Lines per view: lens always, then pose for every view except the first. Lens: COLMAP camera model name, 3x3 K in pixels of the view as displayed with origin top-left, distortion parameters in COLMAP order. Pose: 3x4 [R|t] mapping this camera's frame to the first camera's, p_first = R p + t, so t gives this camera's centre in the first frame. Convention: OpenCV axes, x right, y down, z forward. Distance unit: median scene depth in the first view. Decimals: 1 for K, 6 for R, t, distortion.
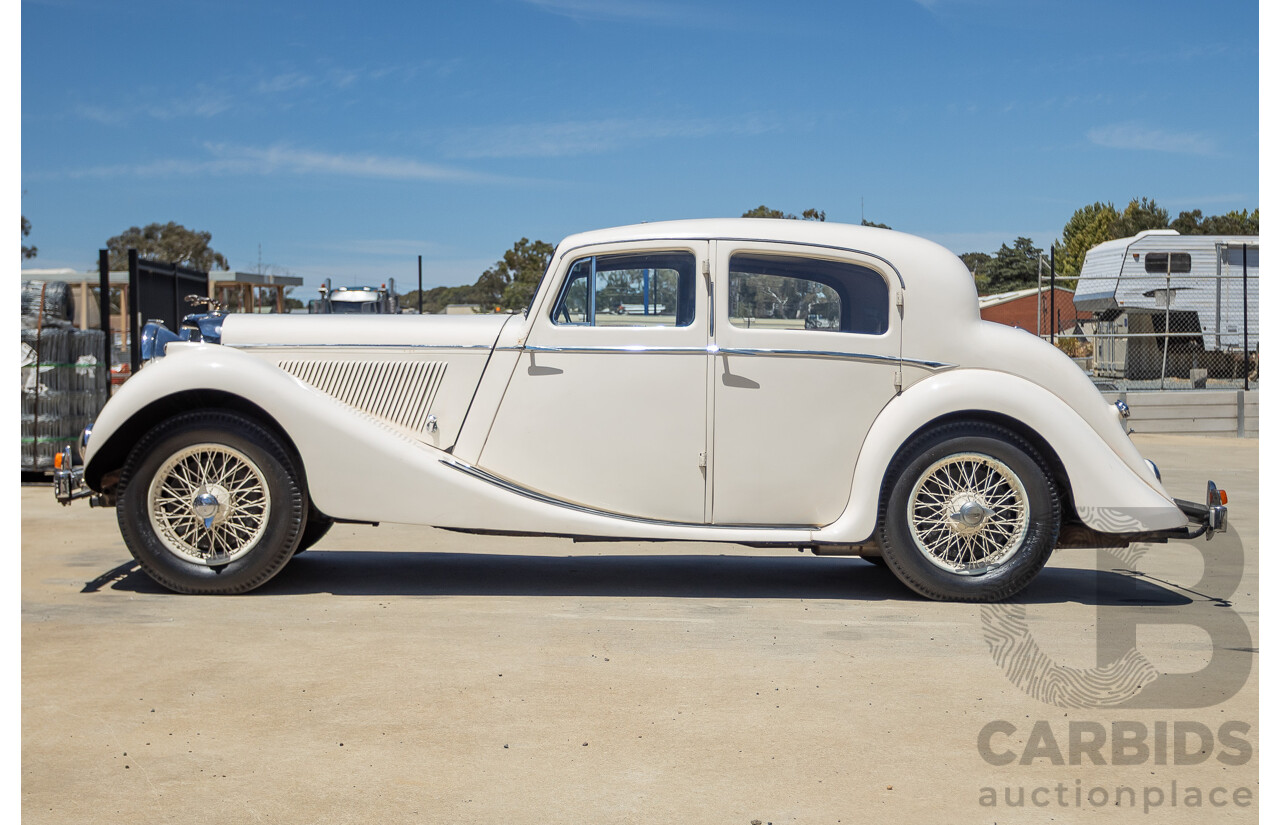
lens RADIAL K [[2162.4, 0, 645.5], [0, 2162.4, 423.0], [0, 0, 1]] dist [-0.016255, 0.000000]
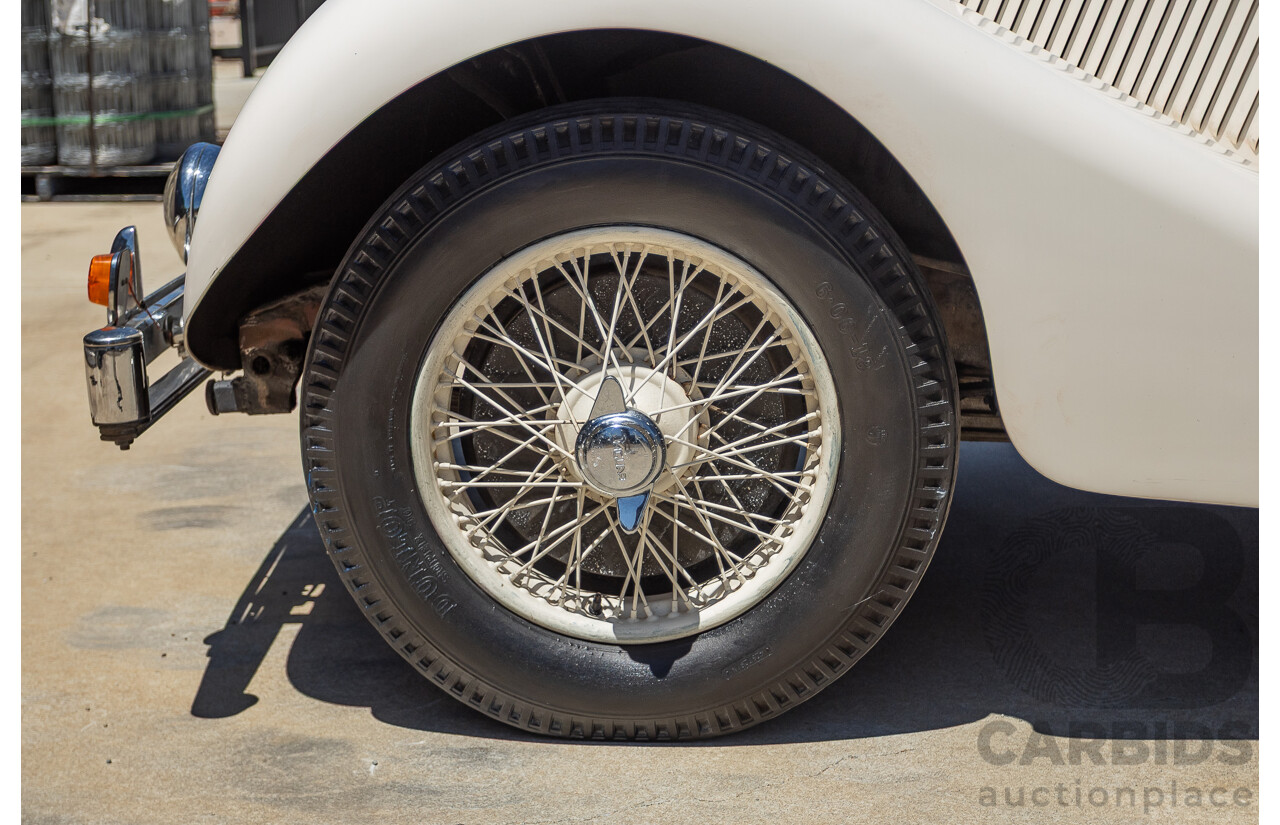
lens RADIAL K [[2162.4, 0, 638.0], [0, 2162.4, 412.4], [0, 0, 1]] dist [-0.016255, 0.000000]
pose [[0.998971, -0.006742, -0.044860, -0.183807], [0.014170, 0.985789, 0.167387, -0.013528], [0.043094, -0.167851, 0.984870, 0.705214]]
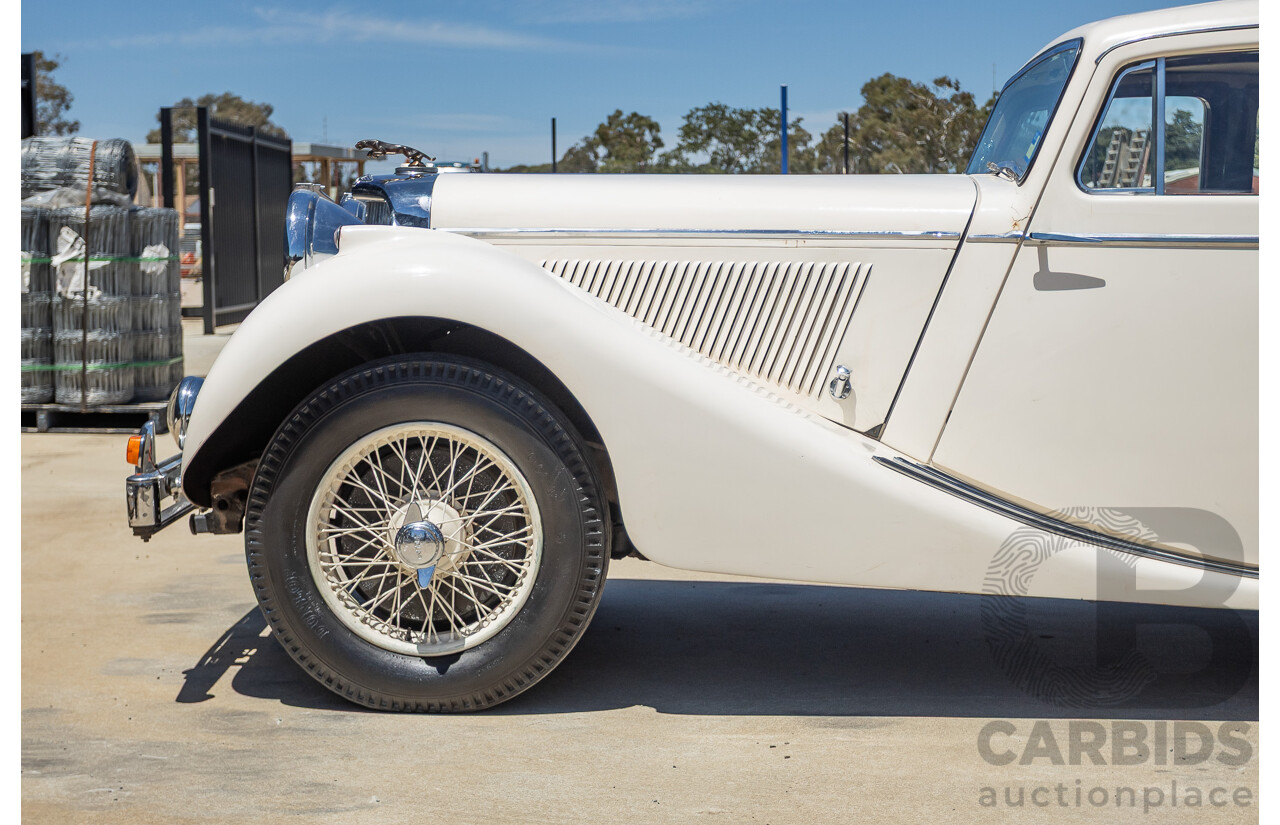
lens RADIAL K [[2162.4, 0, 631.1], [0, 2162.4, 412.5], [0, 0, 1]] dist [-0.016255, 0.000000]
pose [[0.999678, 0.002830, -0.025230, -0.136765], [-0.001605, 0.998826, 0.048419, -0.017570], [0.025338, -0.048363, 0.998508, 0.476513]]
